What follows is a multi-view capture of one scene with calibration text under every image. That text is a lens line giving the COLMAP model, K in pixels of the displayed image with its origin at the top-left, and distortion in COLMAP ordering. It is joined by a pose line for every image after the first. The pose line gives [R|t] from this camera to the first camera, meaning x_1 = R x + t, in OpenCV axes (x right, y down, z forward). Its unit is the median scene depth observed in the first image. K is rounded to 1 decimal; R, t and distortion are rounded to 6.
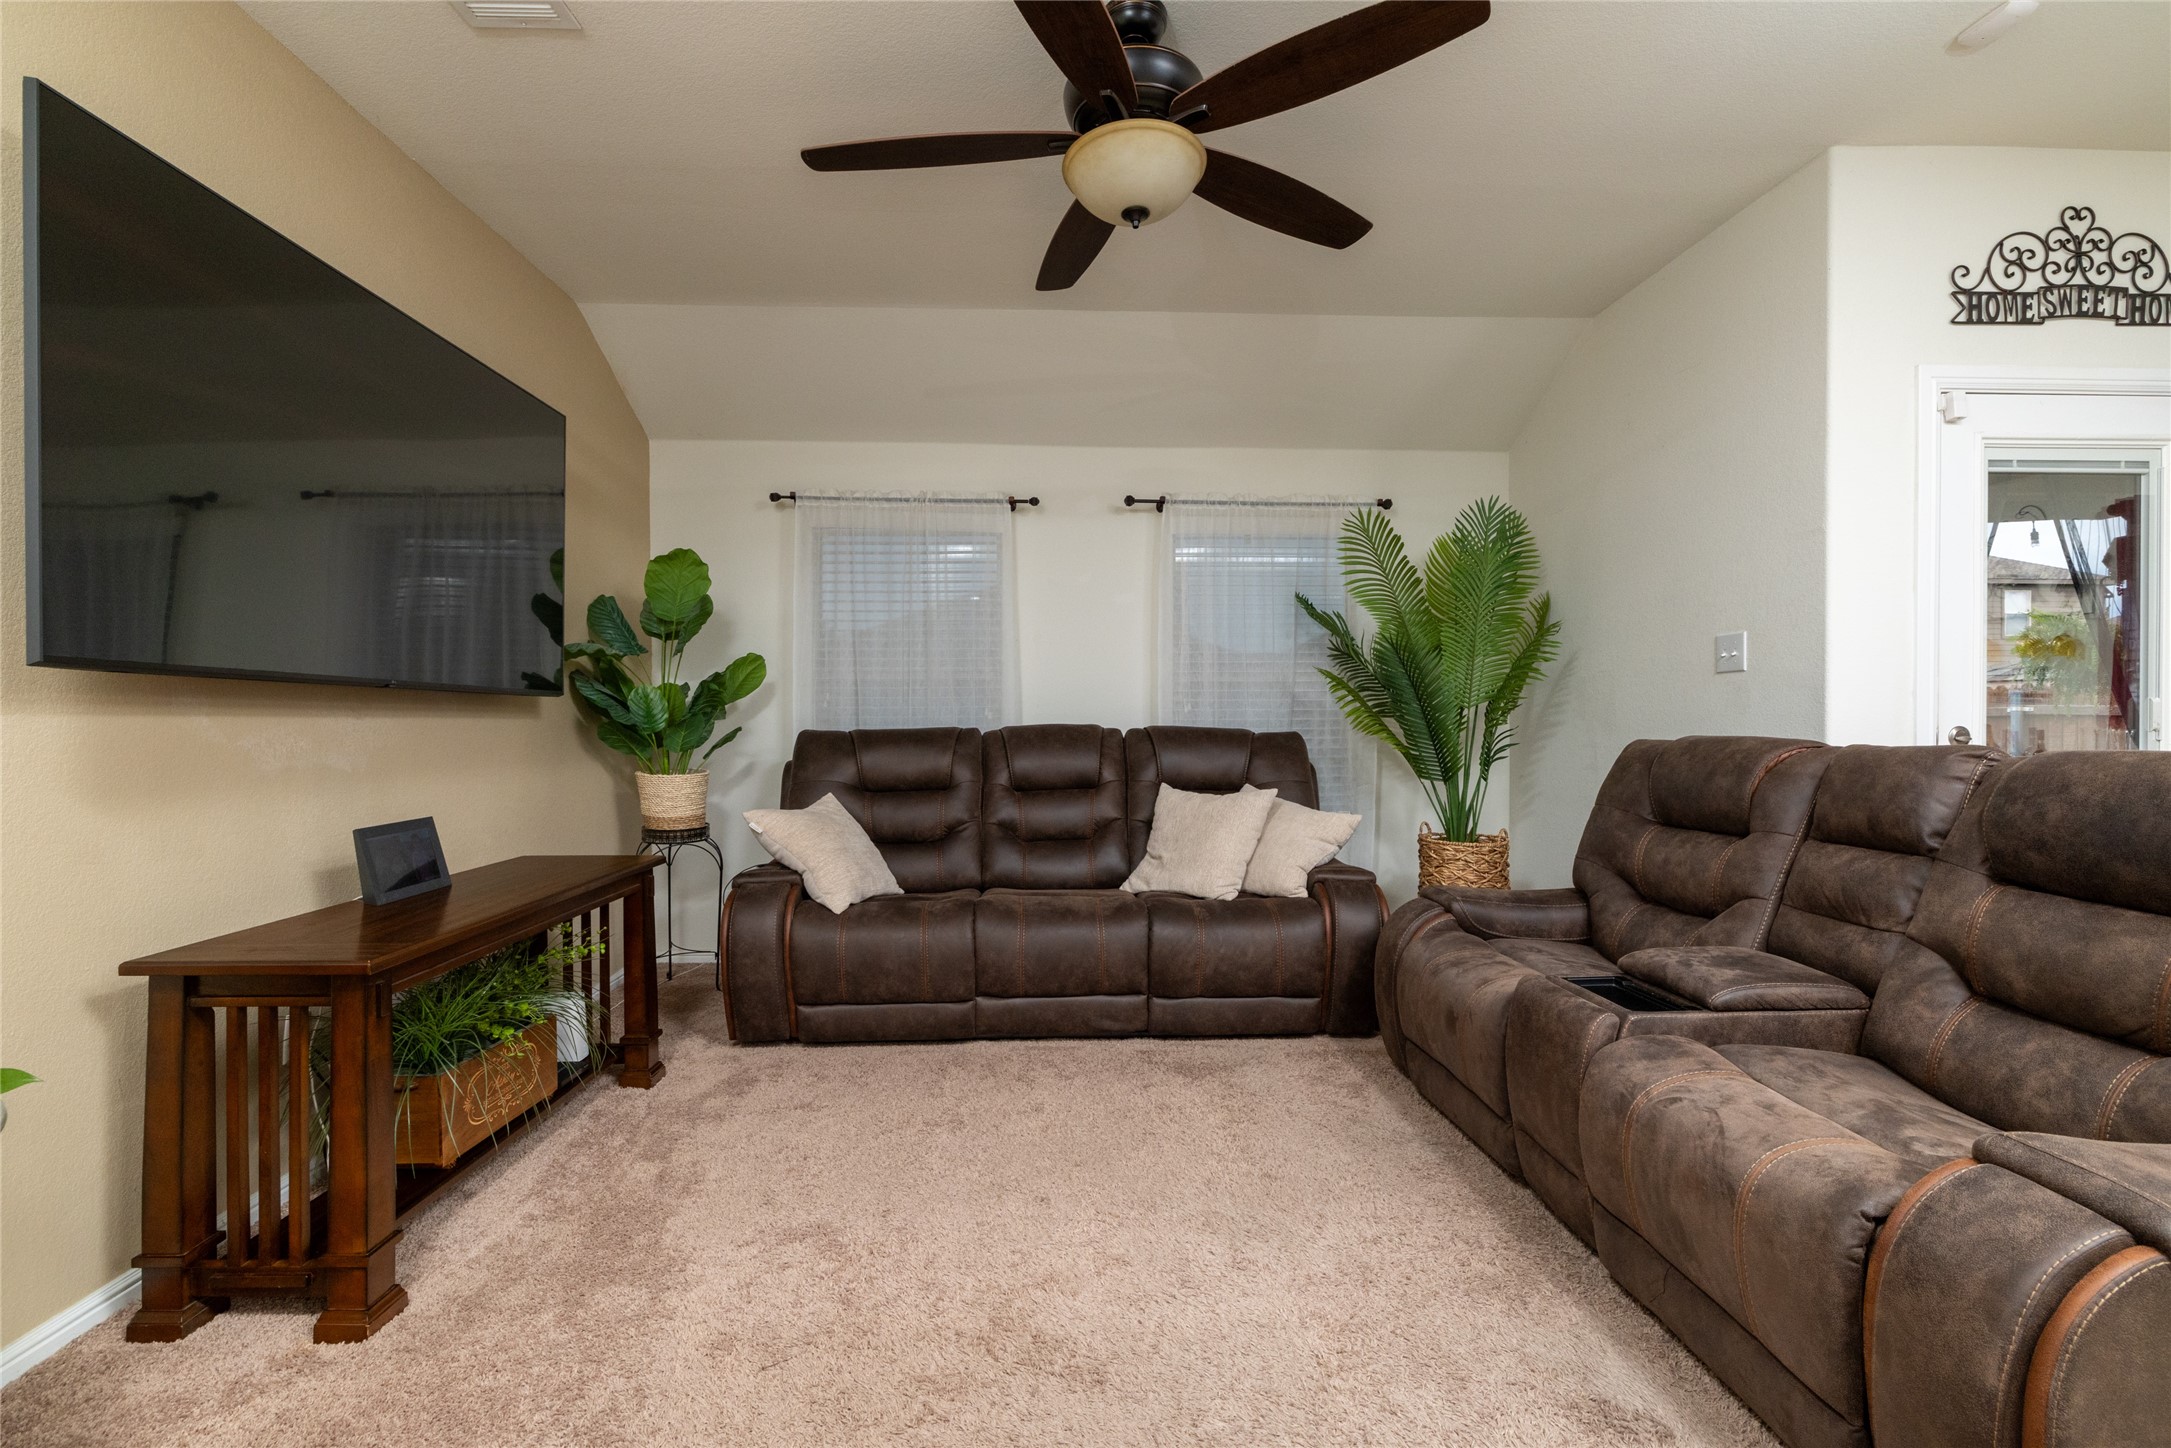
lens RADIAL K [[937.5, 0, 1072.6], [0, 937.5, 710.3], [0, 0, 1]] dist [-0.000779, 0.001105]
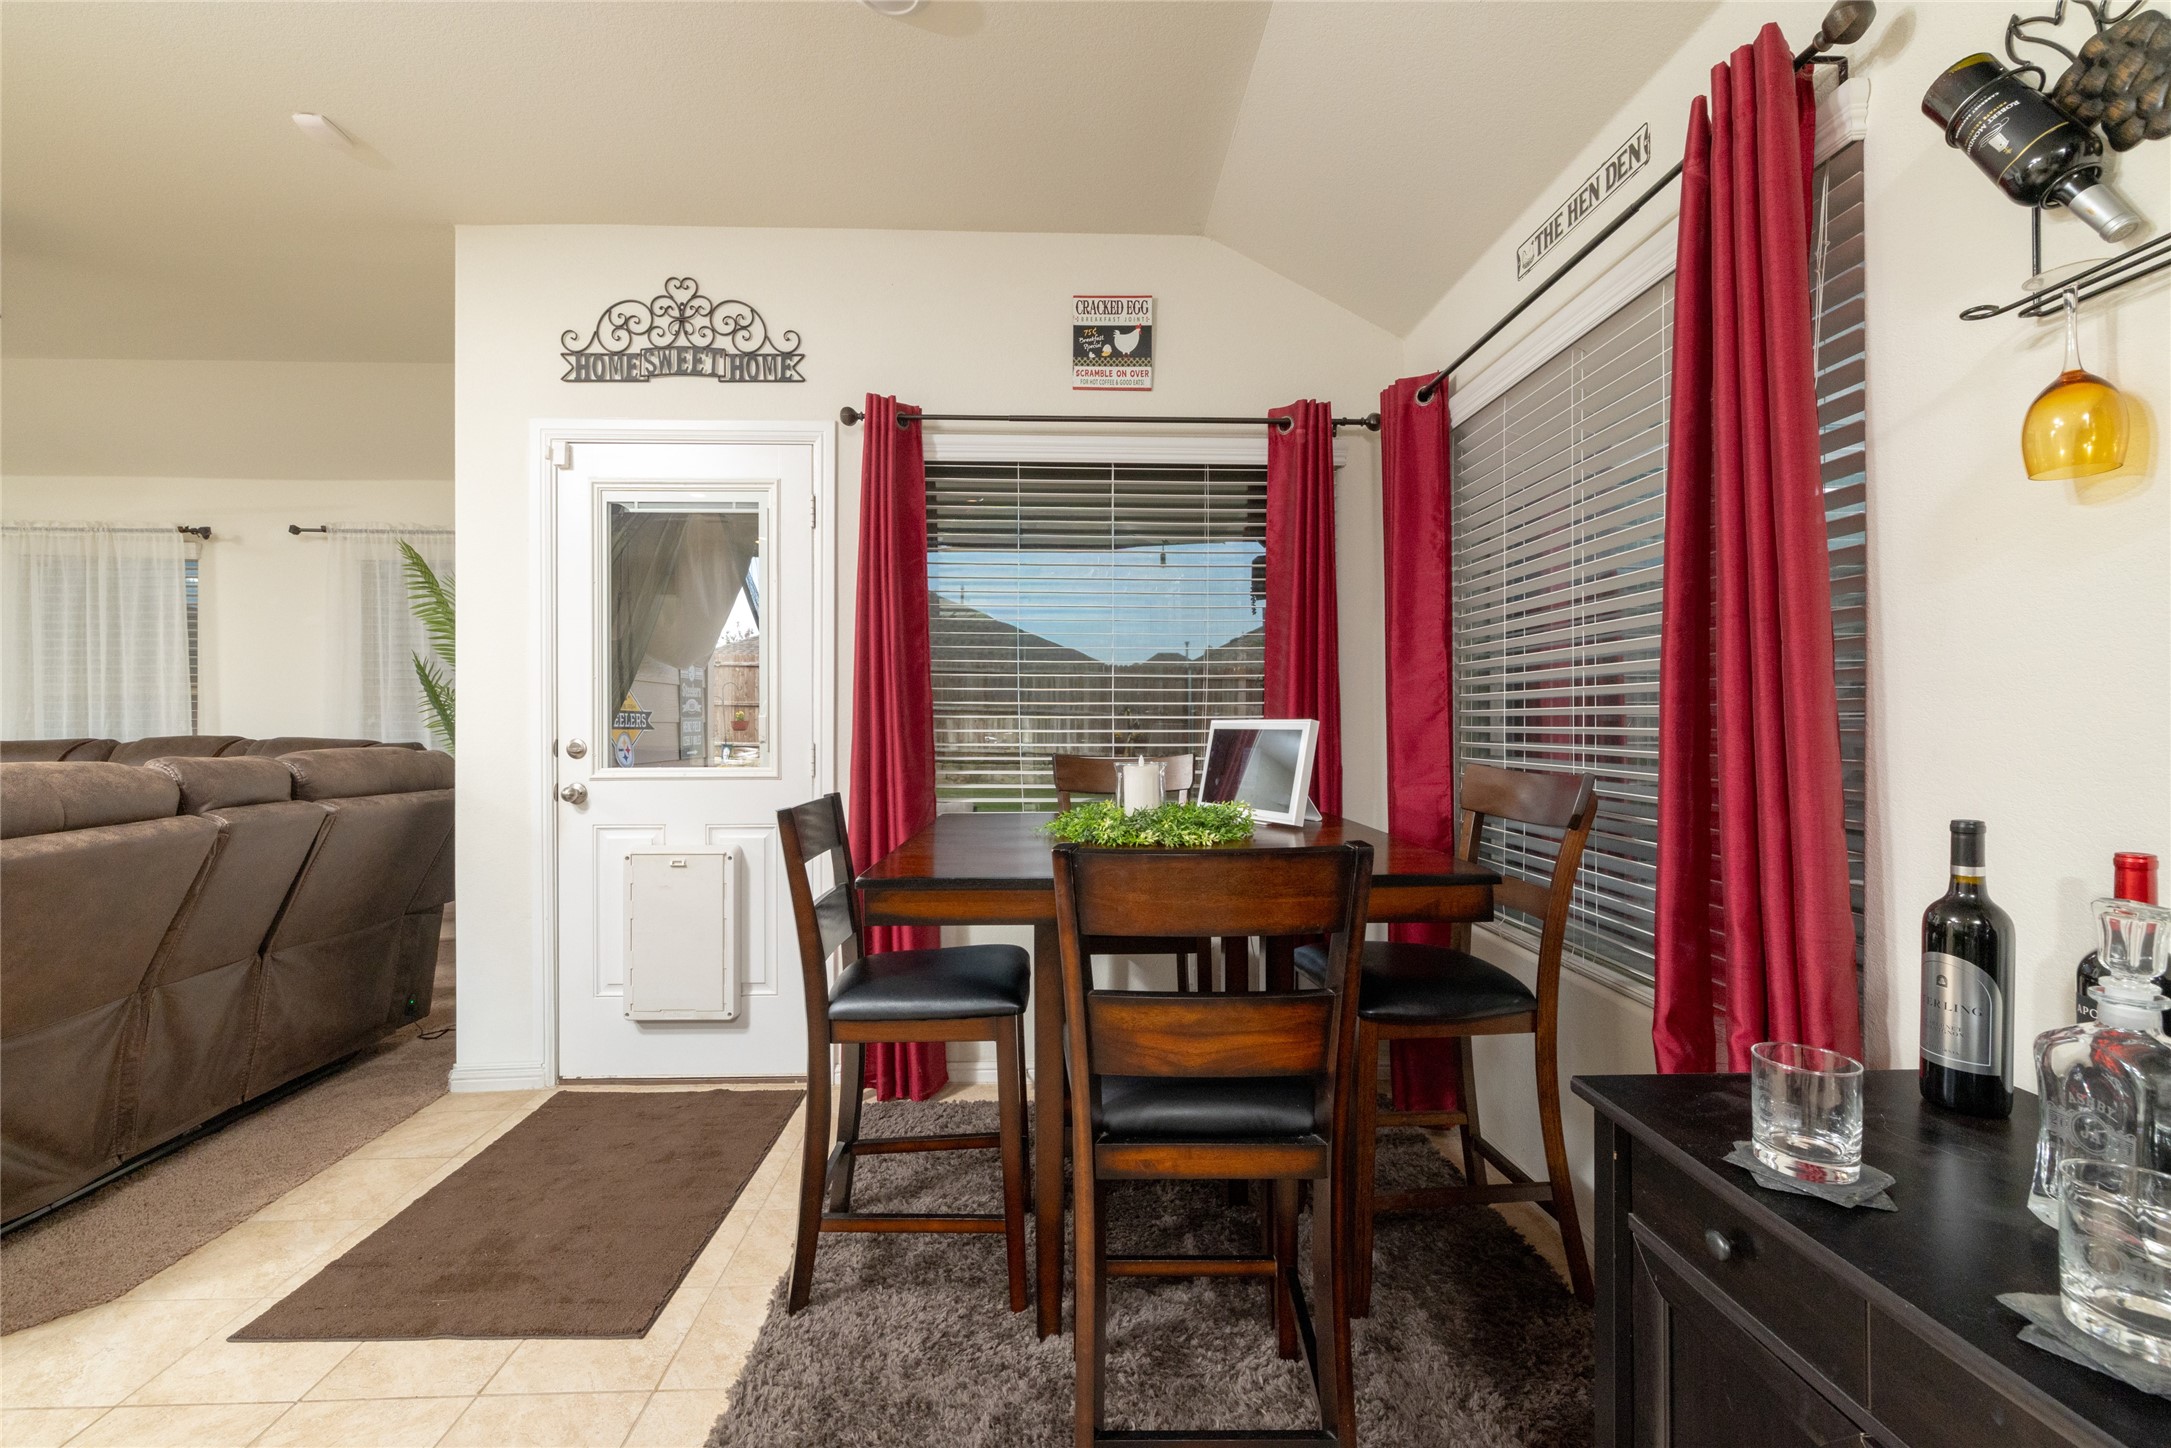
lens RADIAL K [[937.5, 0, 1064.9], [0, 937.5, 723.6], [0, 0, 1]] dist [-0.000779, 0.001105]
pose [[0.999887, -0.000203, -0.015006, 1.551078], [0.000291, 0.999982, 0.005918, -0.006025], [0.015005, -0.005922, 0.999870, -0.123766]]
